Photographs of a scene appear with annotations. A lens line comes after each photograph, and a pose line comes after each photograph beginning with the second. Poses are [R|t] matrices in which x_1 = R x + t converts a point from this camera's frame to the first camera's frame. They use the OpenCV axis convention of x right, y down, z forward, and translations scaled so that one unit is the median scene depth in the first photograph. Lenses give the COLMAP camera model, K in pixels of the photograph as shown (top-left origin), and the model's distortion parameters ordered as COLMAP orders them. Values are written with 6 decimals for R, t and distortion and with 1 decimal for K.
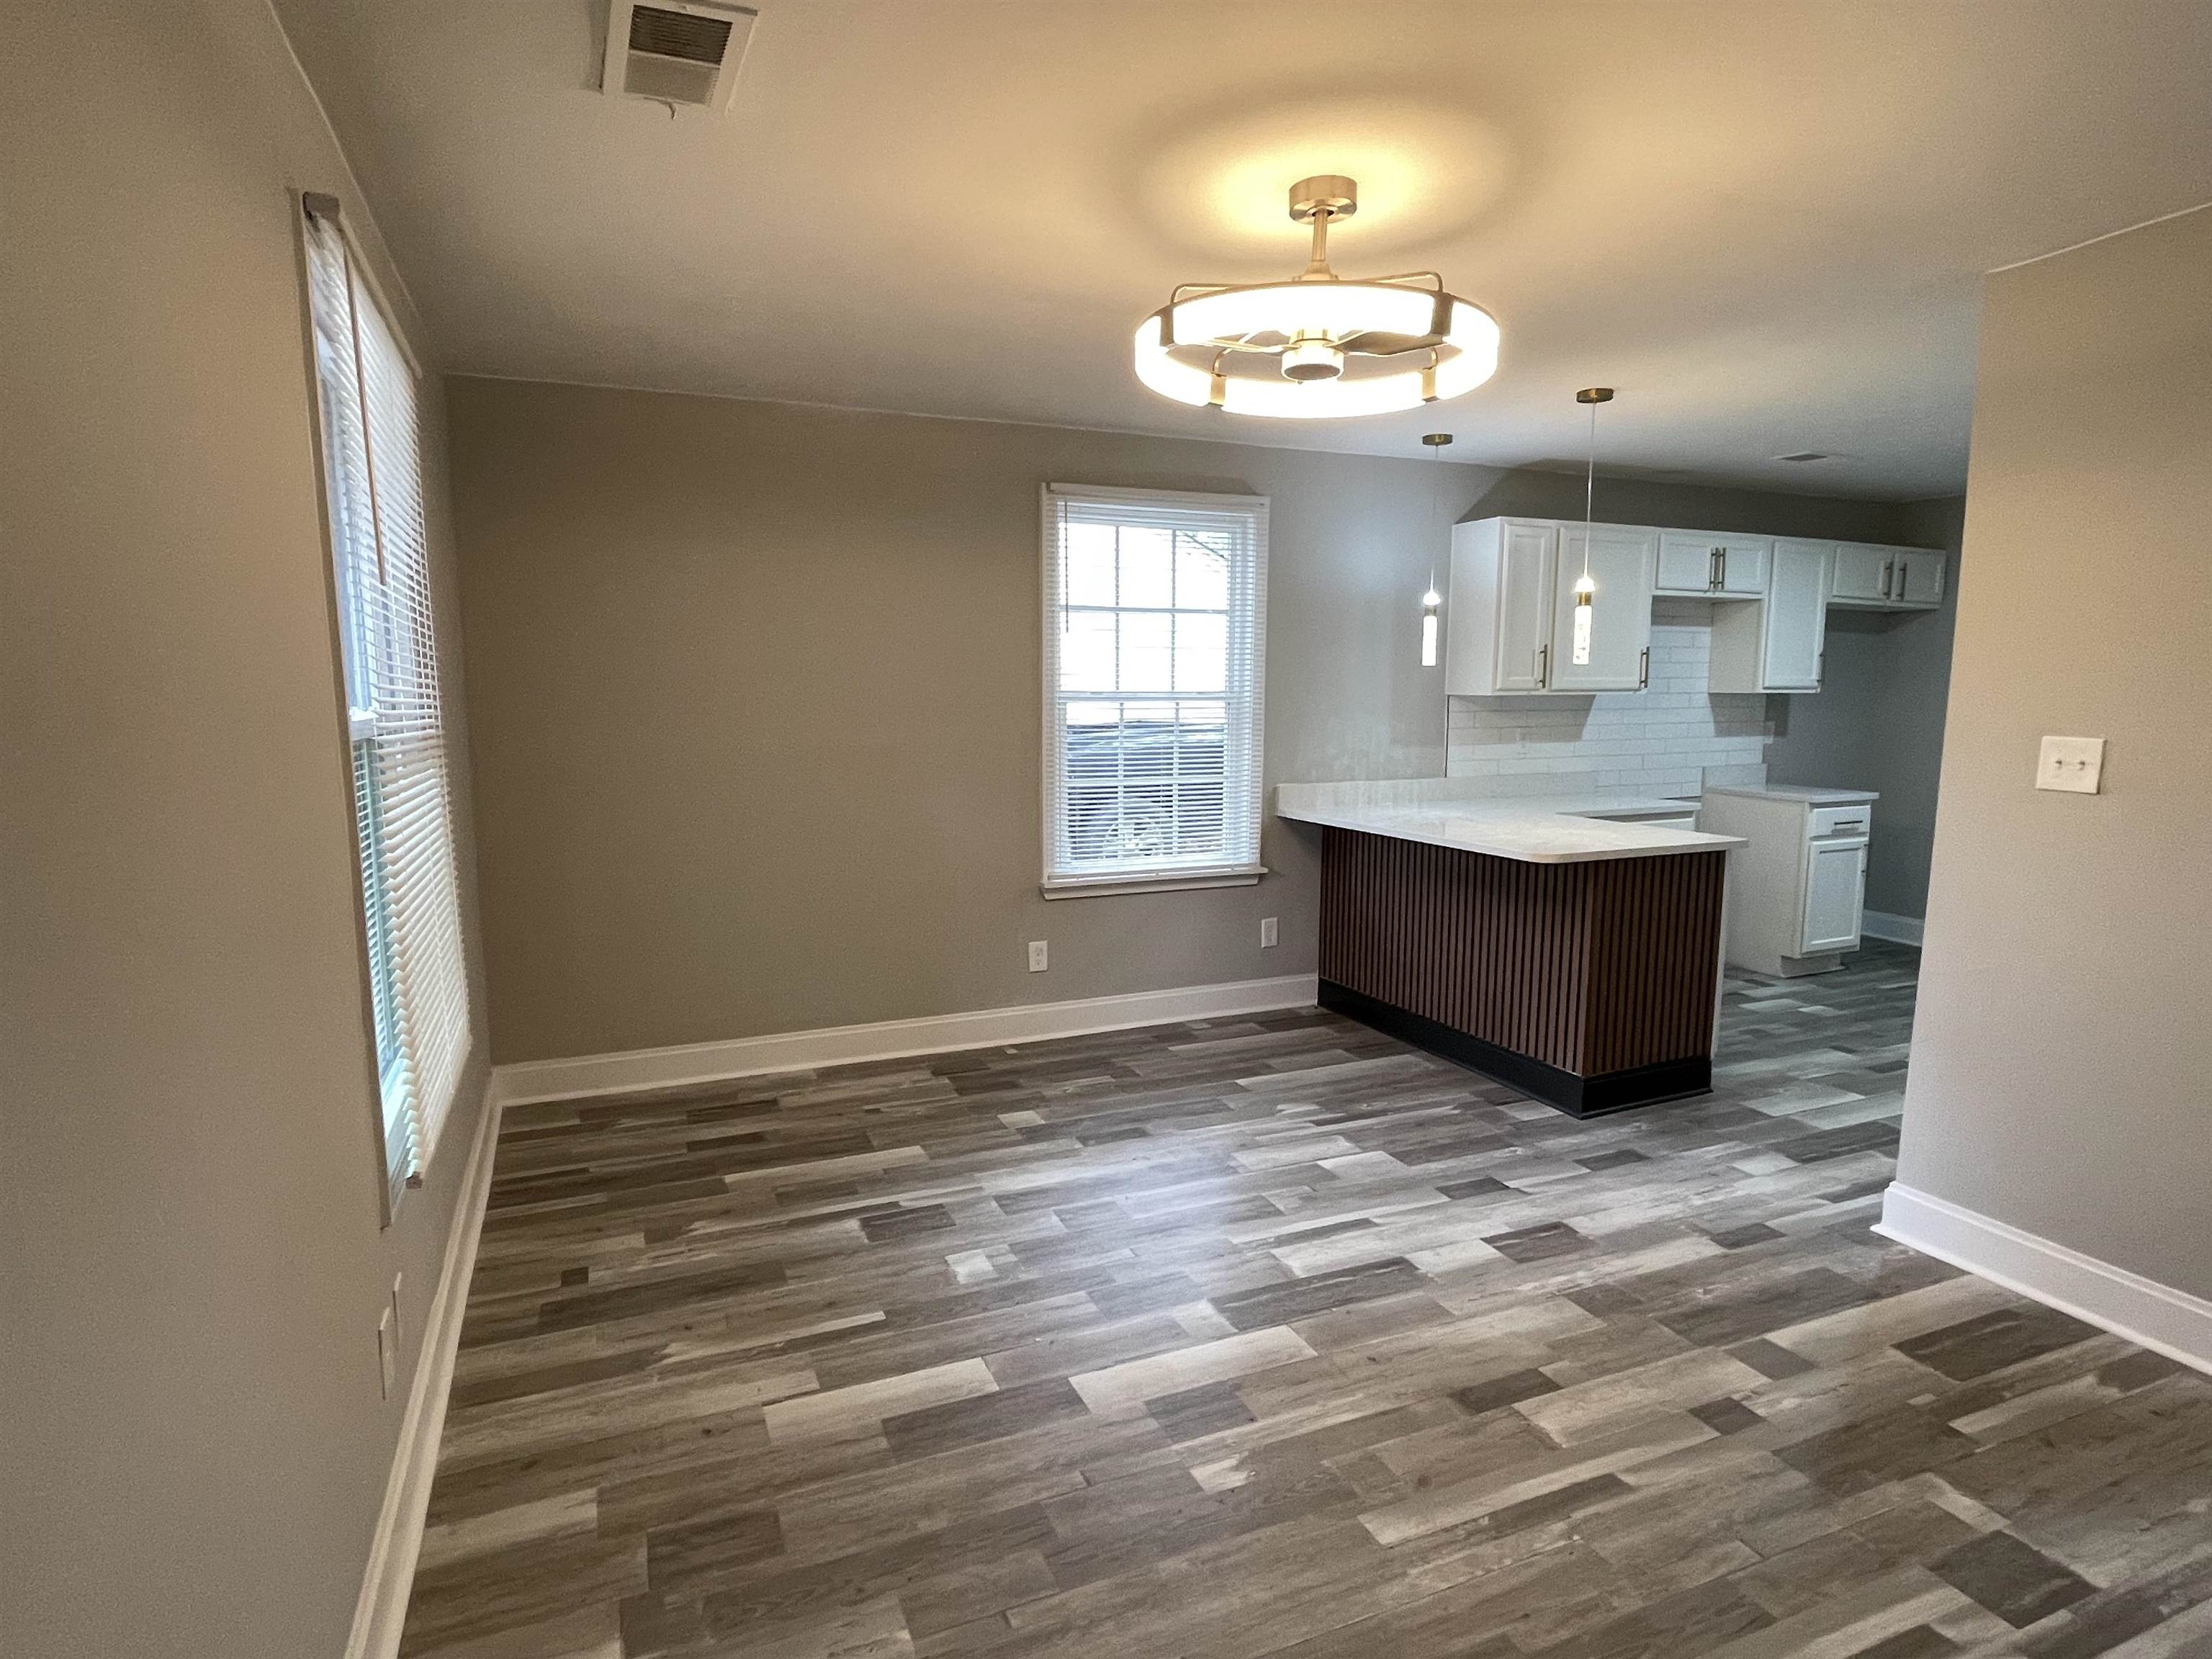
lens RADIAL K [[1194.7, 0, 1108.8], [0, 1194.7, 838.5], [0, 0, 1]] dist [-0.008563, -0.000924]
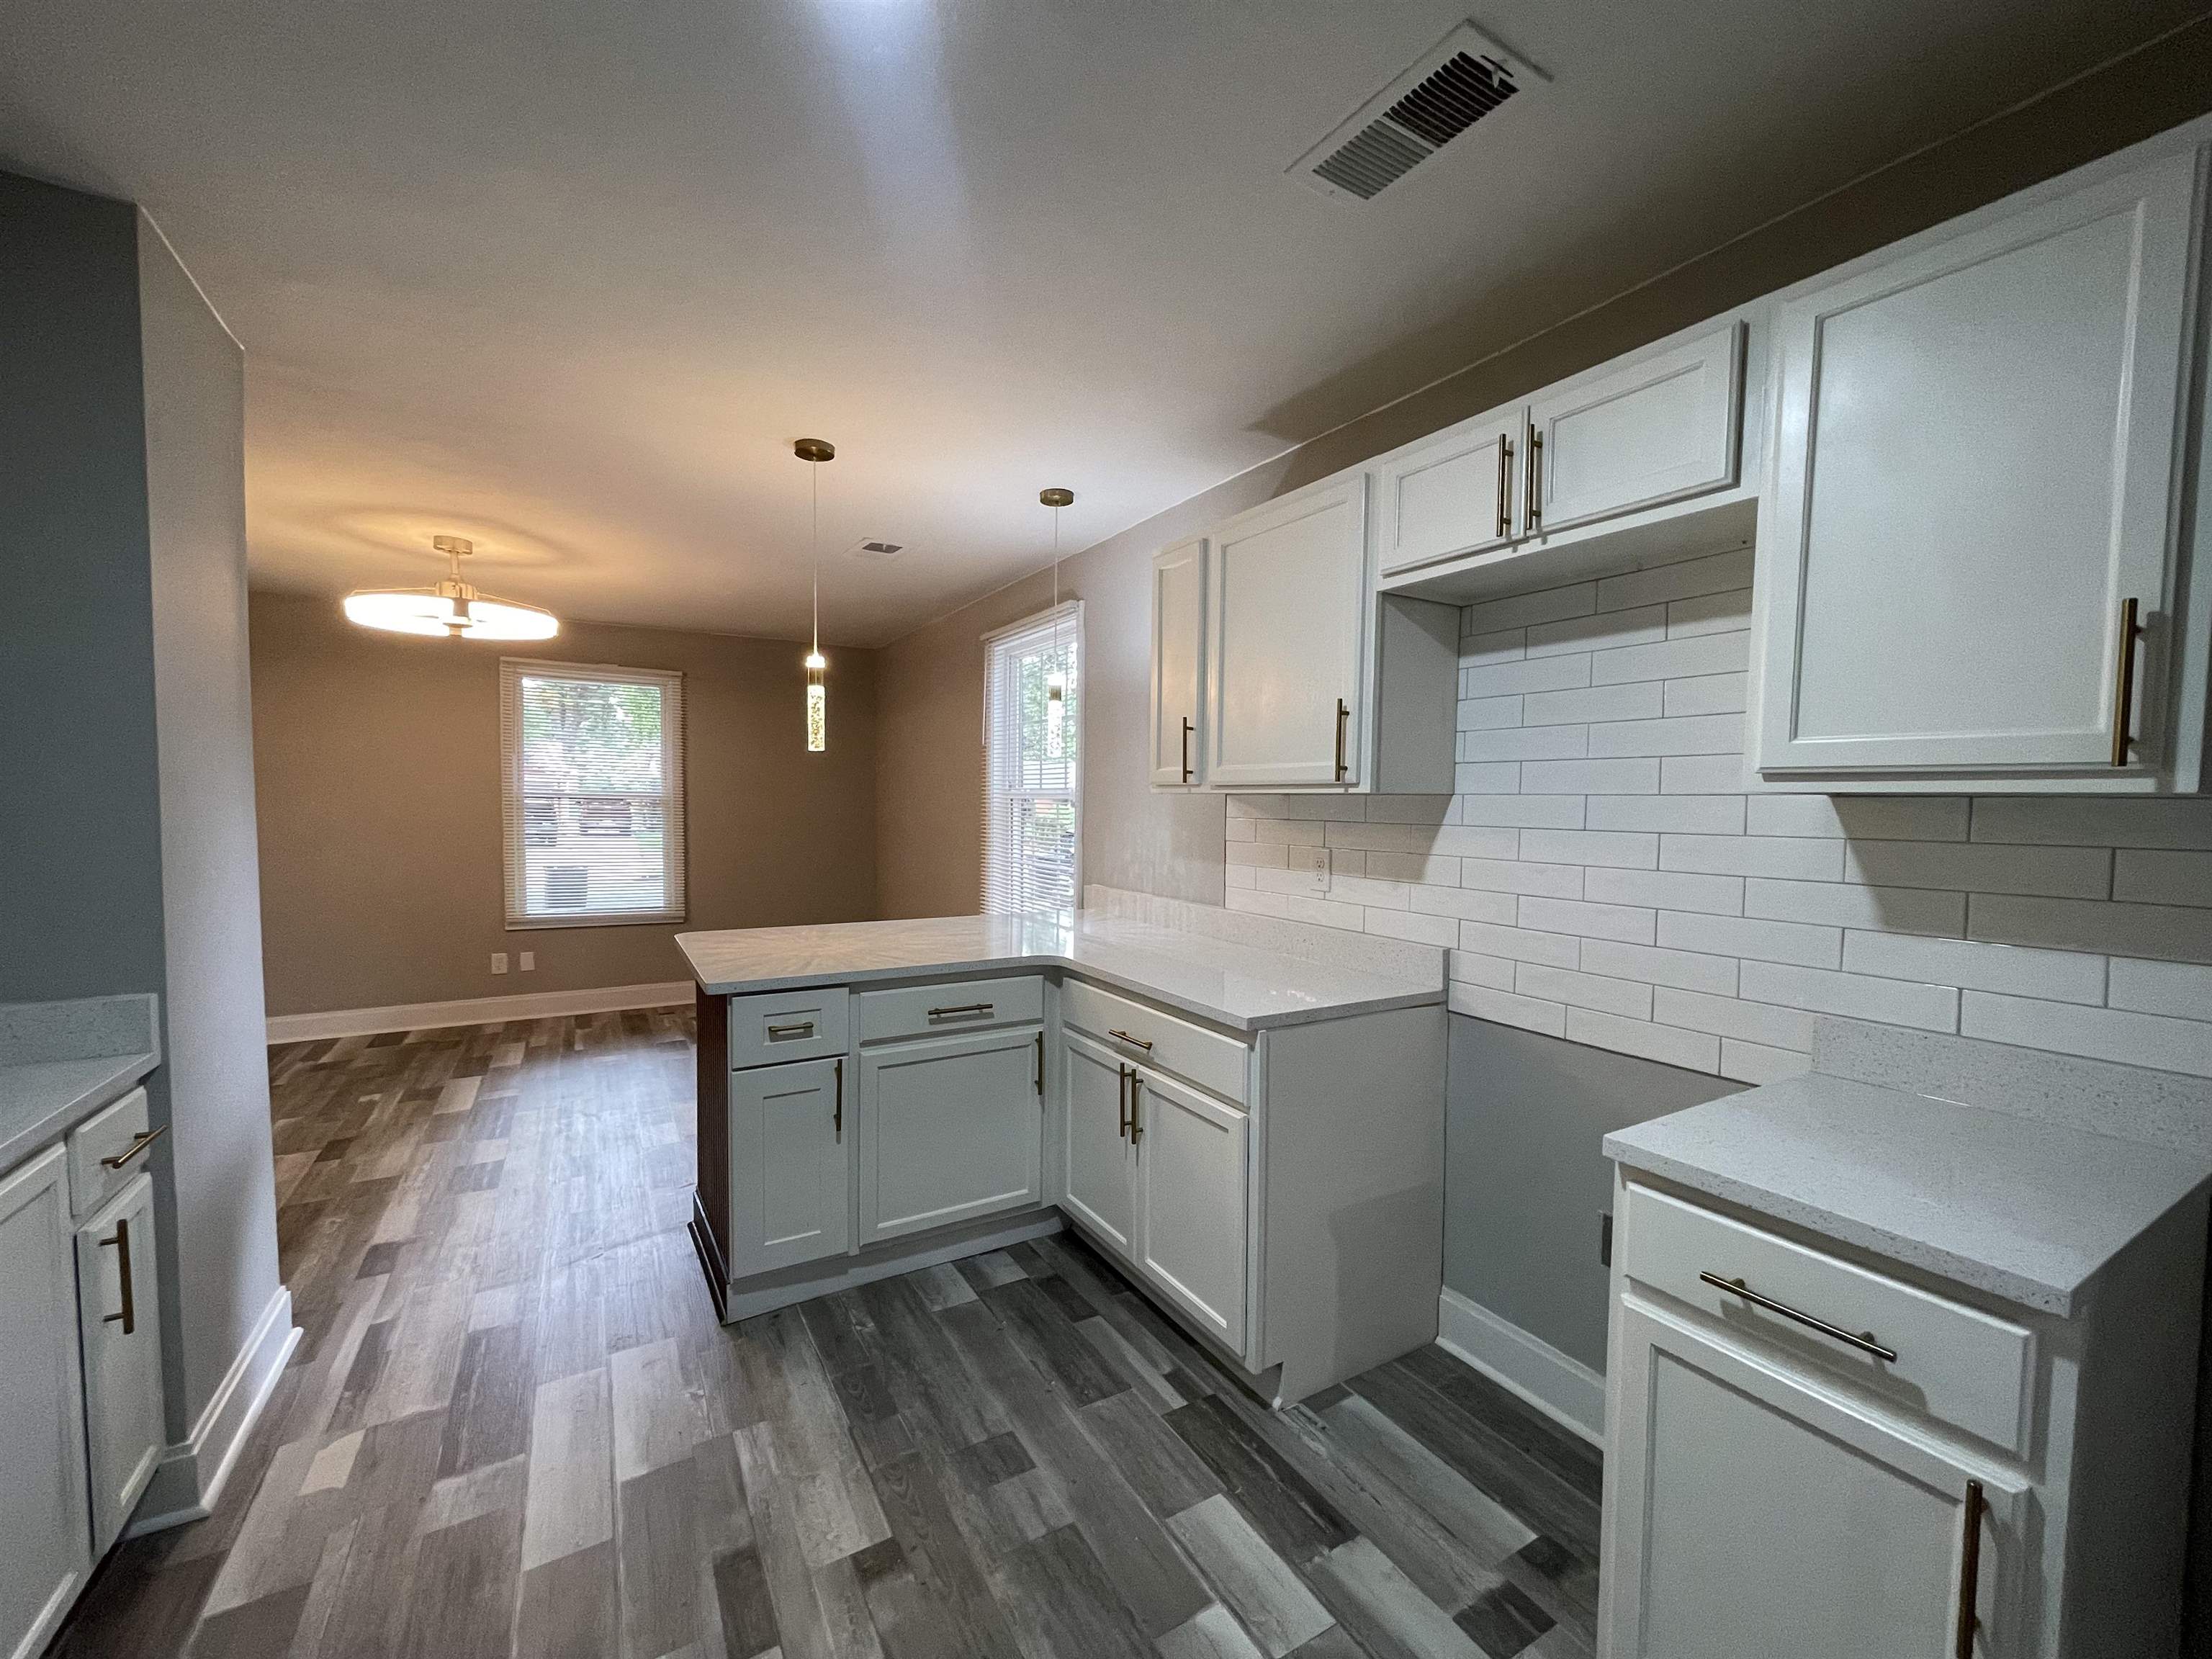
lens RADIAL K [[889.5, 0, 1104.7], [0, 889.5, 840.2], [0, 0, 1]] dist [-0.000226, 0.000867]
pose [[0.121961, 0.049511, -0.991299, 0.863794], [-0.137379, 0.989984, 0.032544, -0.106404], [0.982982, 0.132214, 0.127541, 0.914452]]
